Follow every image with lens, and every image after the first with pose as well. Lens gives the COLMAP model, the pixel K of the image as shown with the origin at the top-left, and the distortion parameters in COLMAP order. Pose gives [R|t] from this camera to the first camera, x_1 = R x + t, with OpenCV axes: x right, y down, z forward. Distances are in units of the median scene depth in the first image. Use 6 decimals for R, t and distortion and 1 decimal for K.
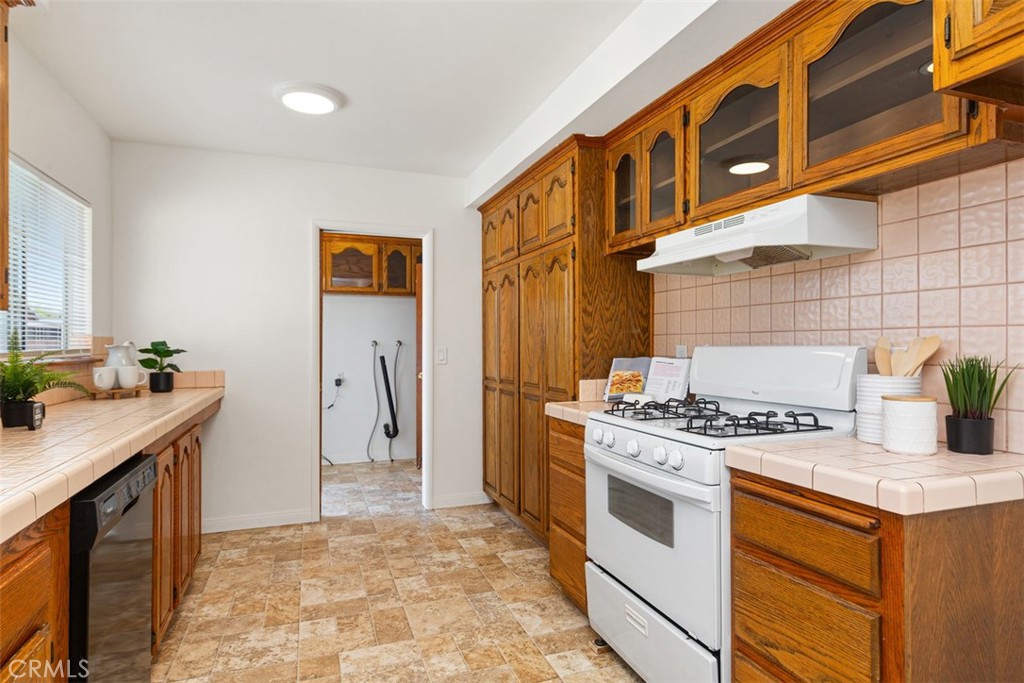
lens RADIAL K [[554.2, 0, 506.3], [0, 554.2, 340.9], [0, 0, 1]] dist [0.003196, 0.000519]
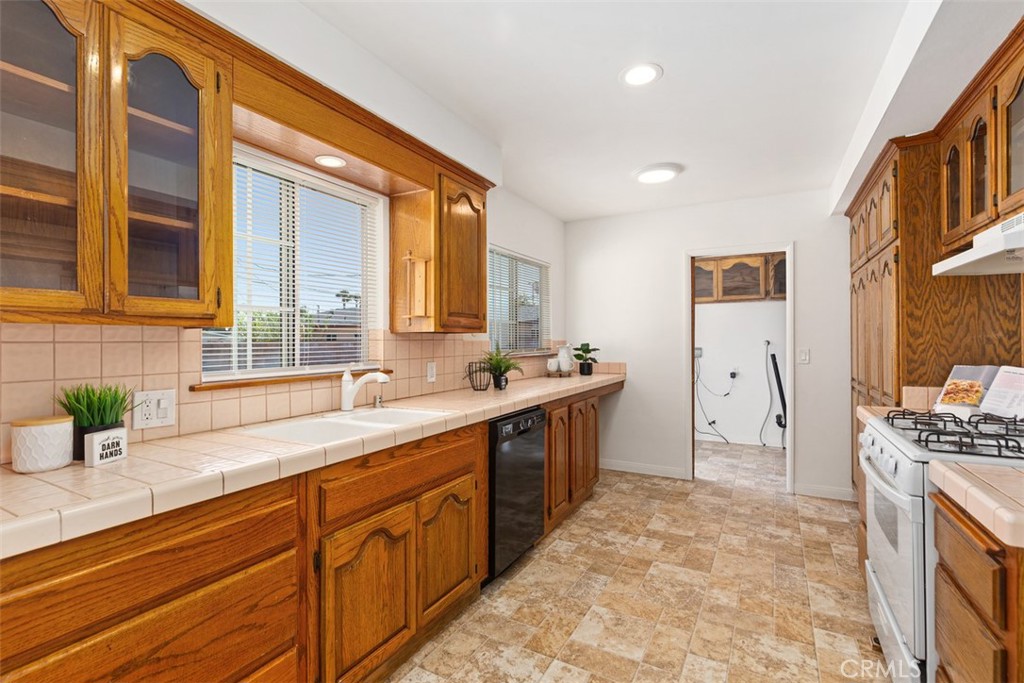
lens RADIAL K [[471.2, 0, 509.7], [0, 471.2, 336.6], [0, 0, 1]] dist [-0.001590, -0.000010]
pose [[0.656694, -0.006205, -0.754131, 0.336741], [0.006990, 0.999973, -0.002141, -0.022371], [0.754124, -0.003865, 0.656720, -0.079945]]
